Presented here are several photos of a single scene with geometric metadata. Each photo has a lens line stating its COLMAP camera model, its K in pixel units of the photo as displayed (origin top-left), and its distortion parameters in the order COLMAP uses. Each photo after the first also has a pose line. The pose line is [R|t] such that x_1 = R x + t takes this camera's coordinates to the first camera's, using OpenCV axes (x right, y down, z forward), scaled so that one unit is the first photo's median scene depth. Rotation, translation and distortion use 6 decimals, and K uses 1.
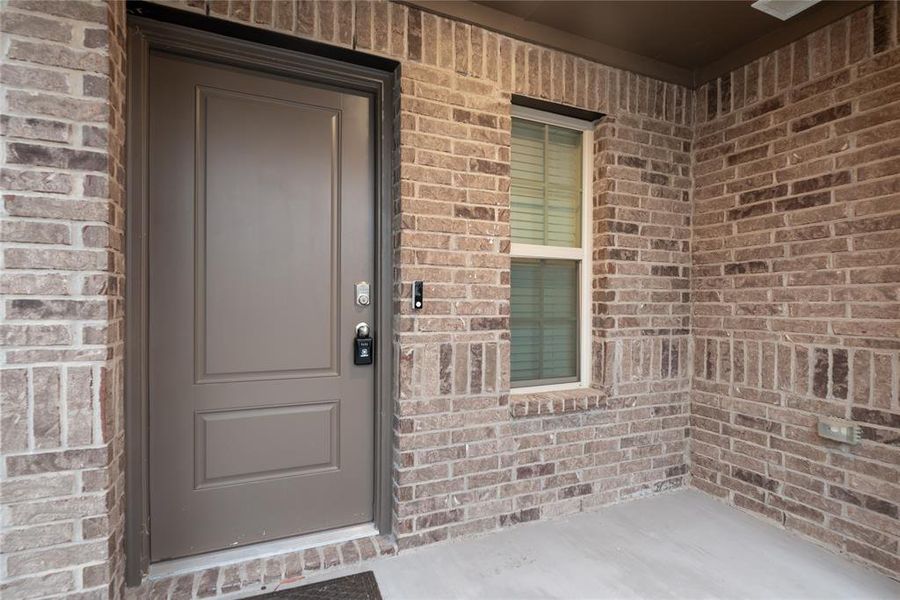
lens RADIAL K [[430.5, 0, 445.0], [0, 430.5, 304.2], [0, 0, 1]] dist [0.000036, -0.000222]
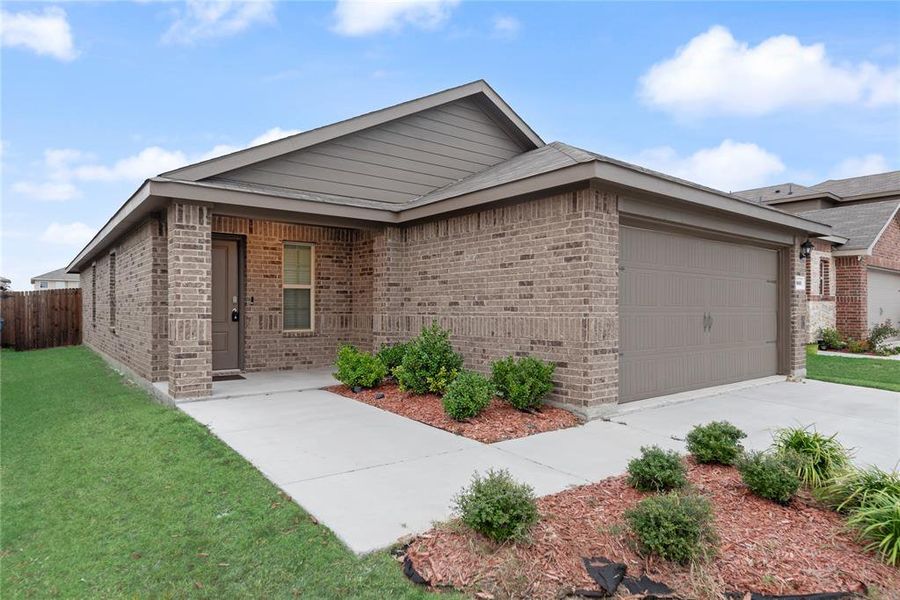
lens RADIAL K [[564.0, 0, 454.0], [0, 564.0, 308.8], [0, 0, 1]] dist [0.004035, 0.002214]
pose [[0.974412, -0.000520, 0.224768, 0.454492], [-0.000962, 0.999979, 0.006485, 0.013053], [-0.224766, -0.006535, 0.974391, -3.450738]]
